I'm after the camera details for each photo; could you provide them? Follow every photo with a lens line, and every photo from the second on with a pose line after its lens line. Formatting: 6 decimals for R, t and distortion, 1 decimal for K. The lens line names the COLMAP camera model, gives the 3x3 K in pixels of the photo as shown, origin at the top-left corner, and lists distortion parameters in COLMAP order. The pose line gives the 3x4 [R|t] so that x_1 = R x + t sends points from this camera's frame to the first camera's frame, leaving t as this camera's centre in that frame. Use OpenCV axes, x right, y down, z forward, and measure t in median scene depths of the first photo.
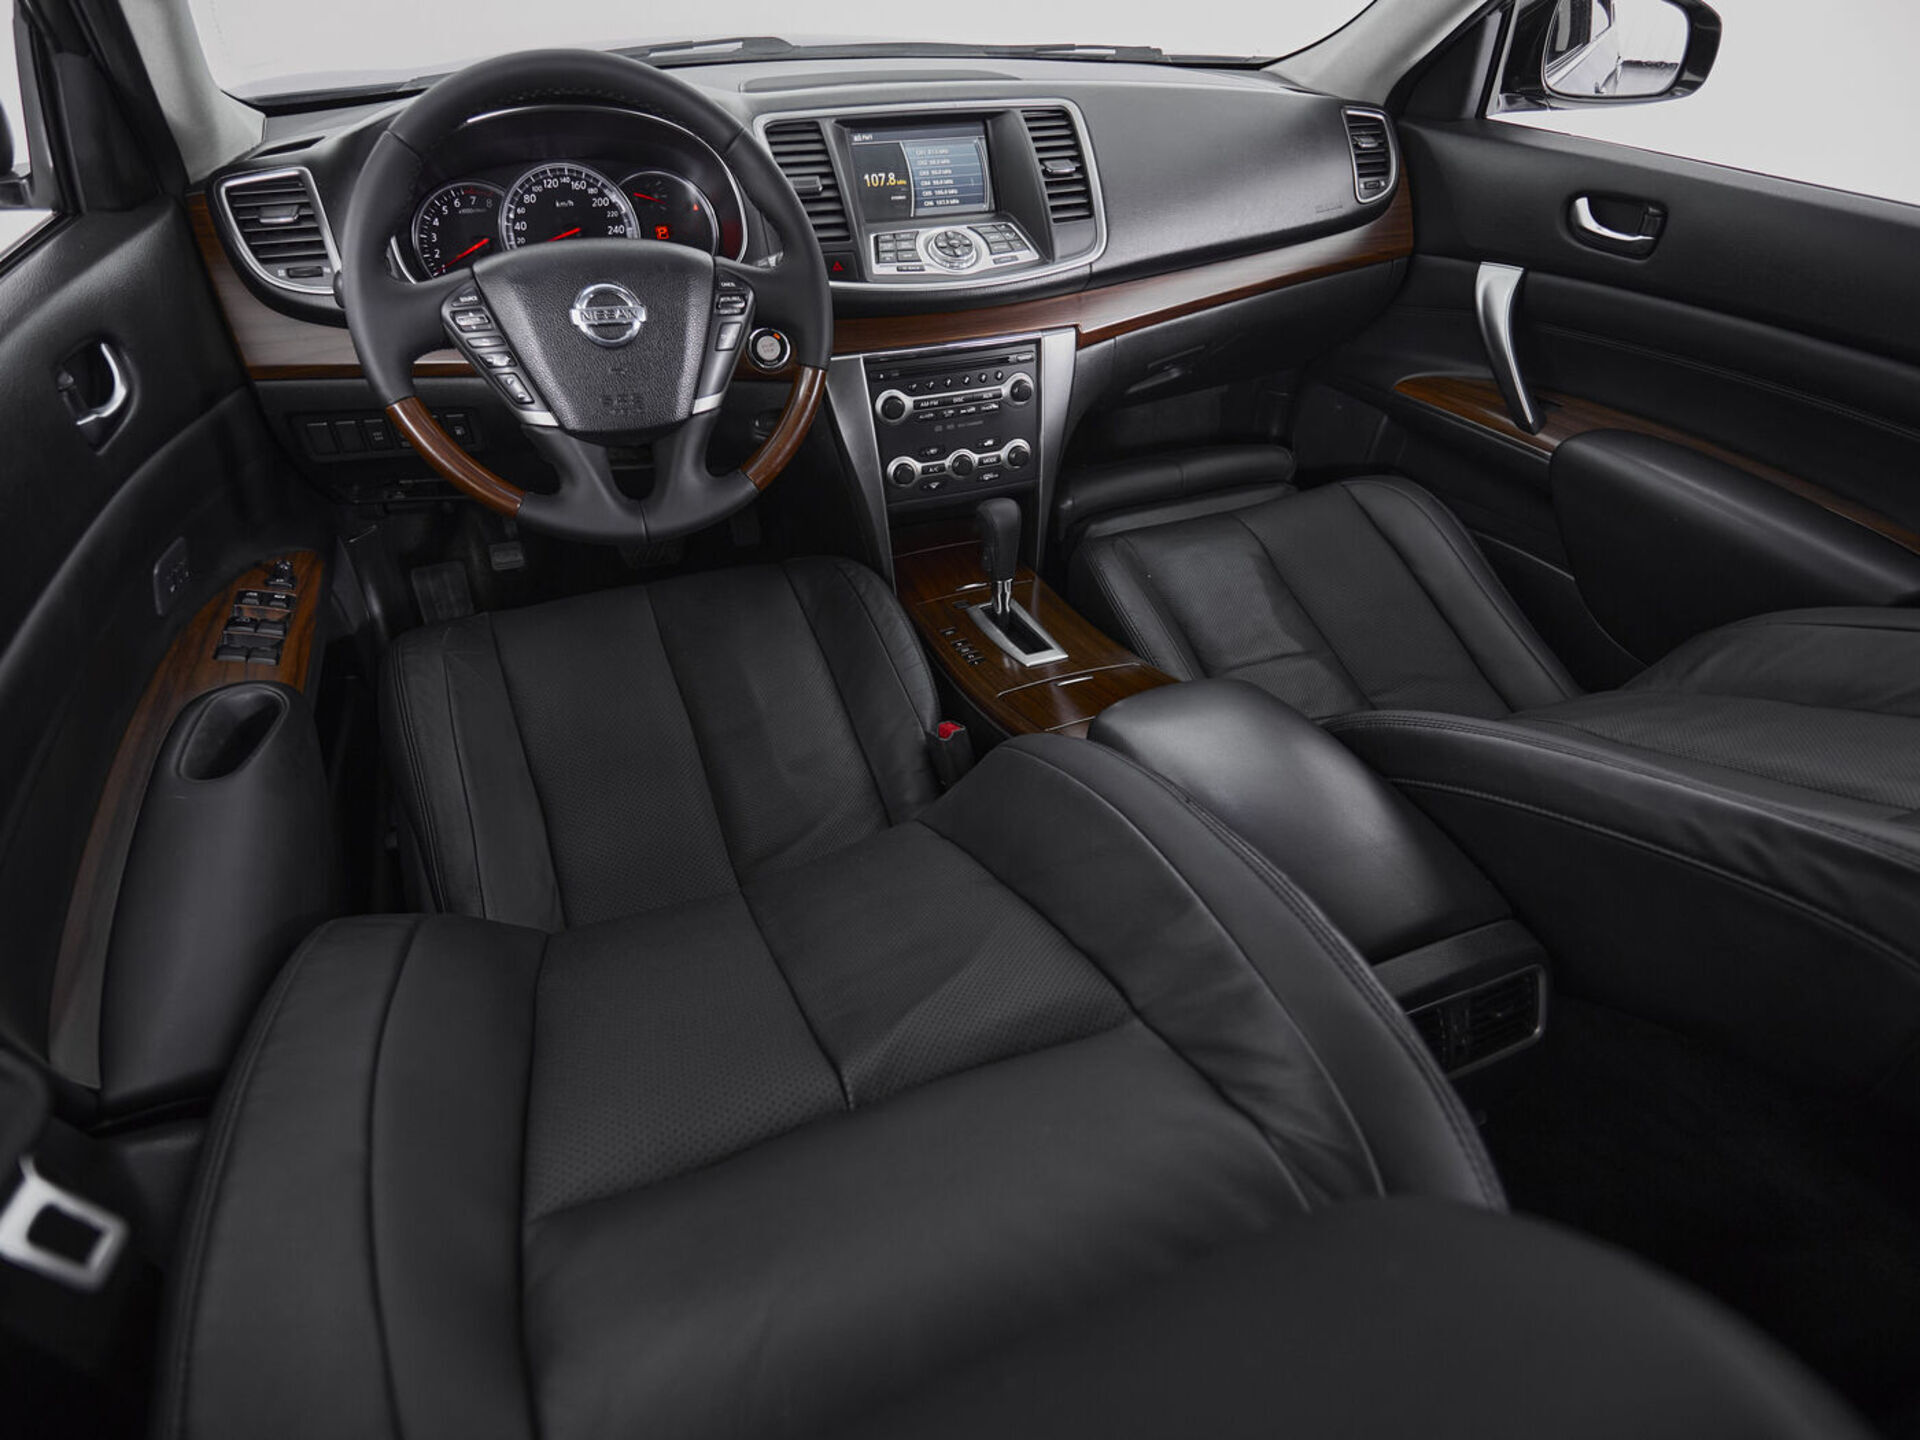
lens RADIAL K [[1030.6, 0, 960.0], [0, 1030.6, 720.0], [0, 0, 1]] dist [0.002633, -0.001022]
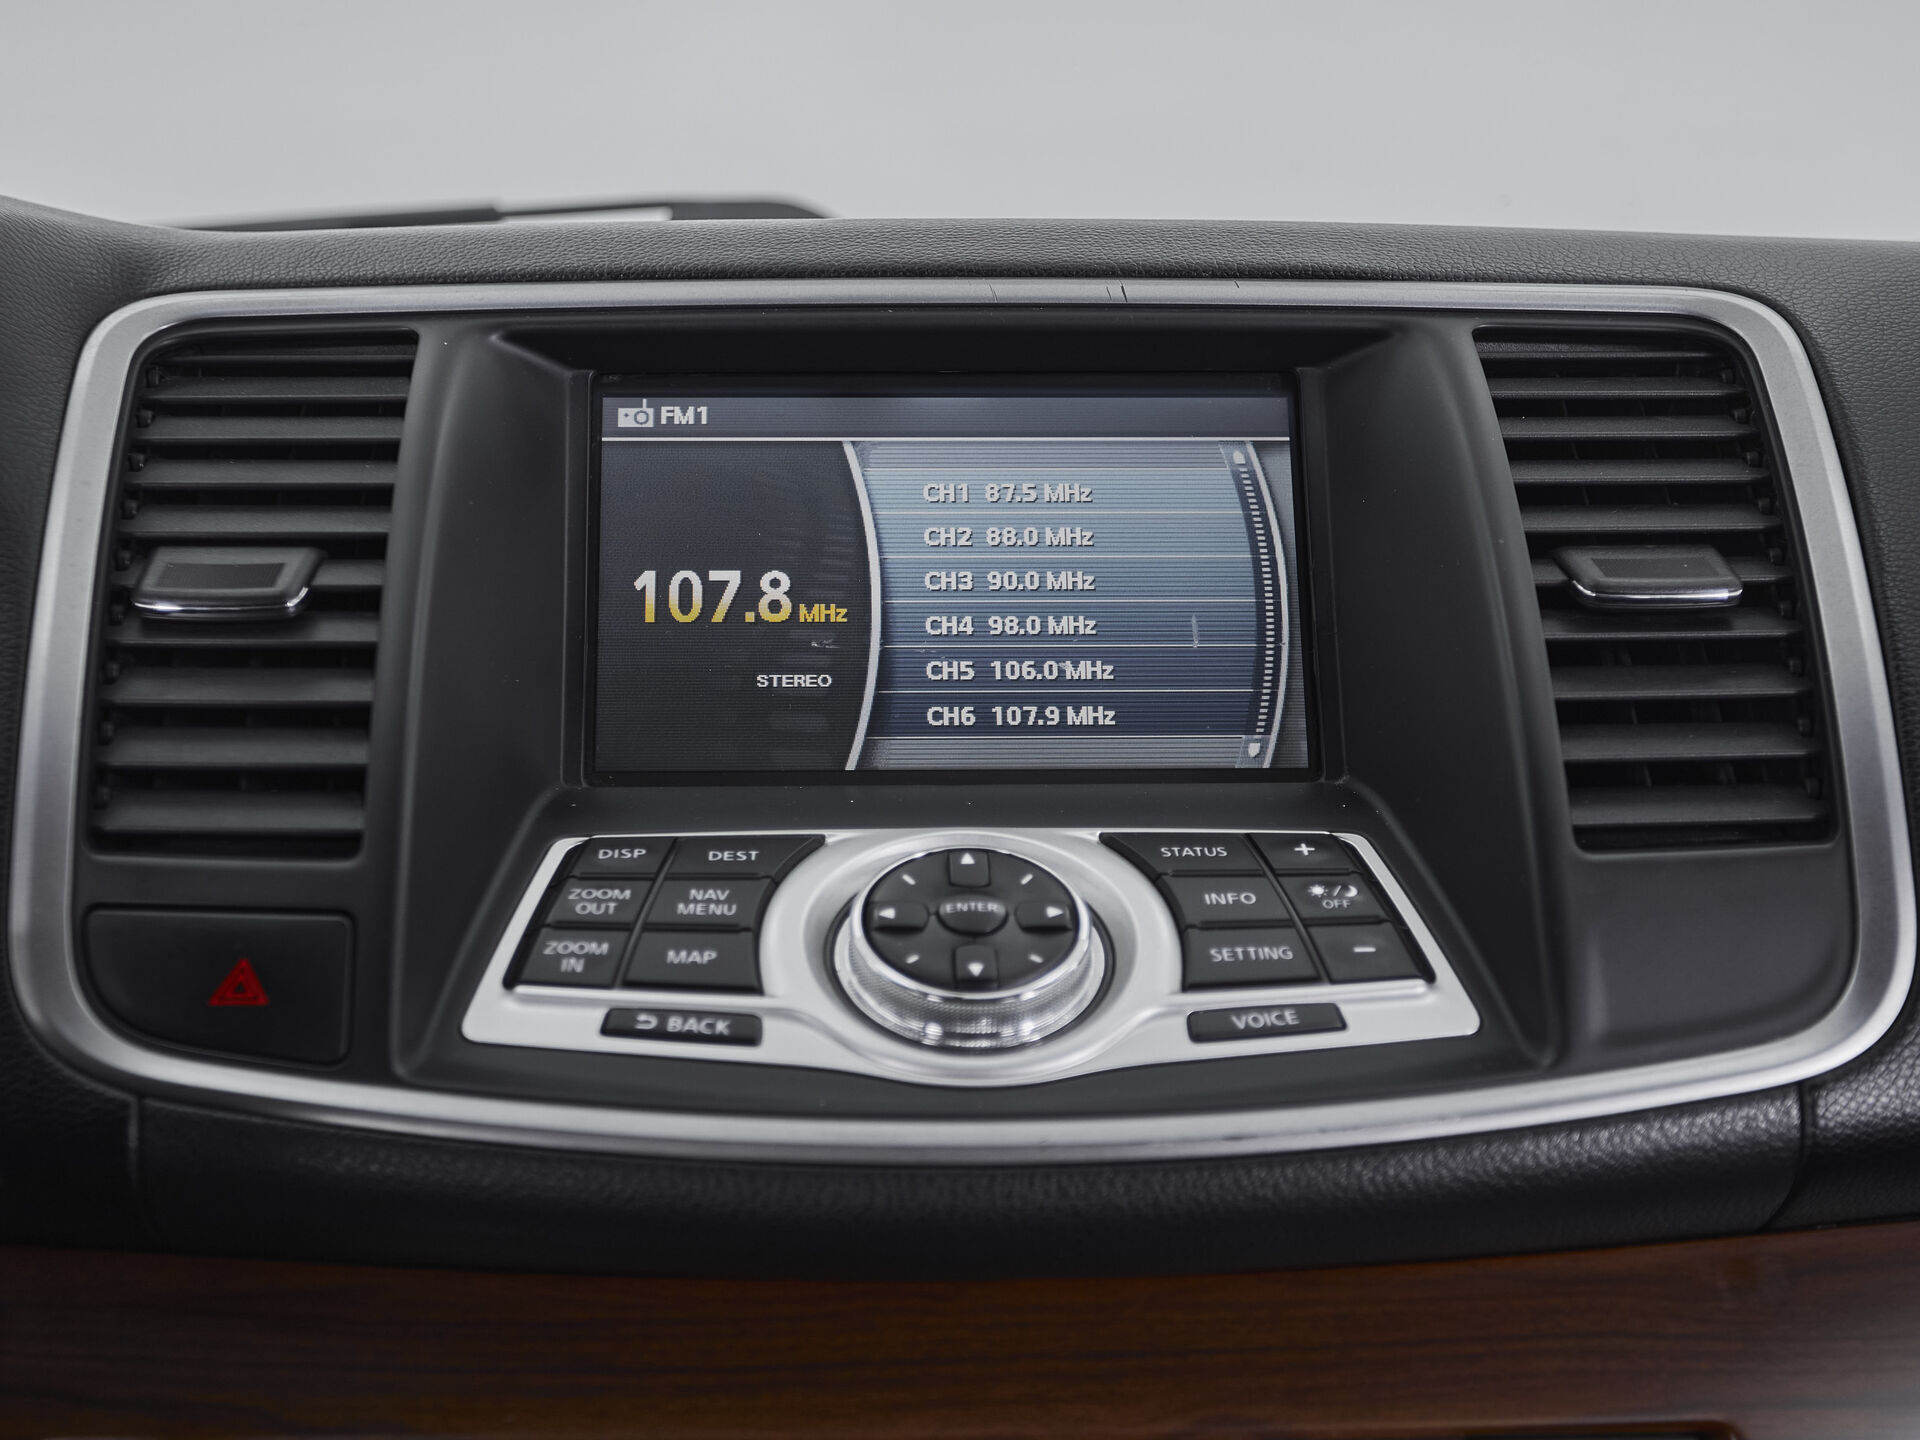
lens RADIAL K [[2656.1, 0, 926.1], [0, 2656.1, 721.2], [0, 0, 1]] dist [0.016591, 0.026318]
pose [[0.944654, 0.055287, -0.323377, 0.130412], [-0.199074, 0.880083, -0.431073, -0.285368], [0.260766, 0.471591, 0.842379, 0.581882]]
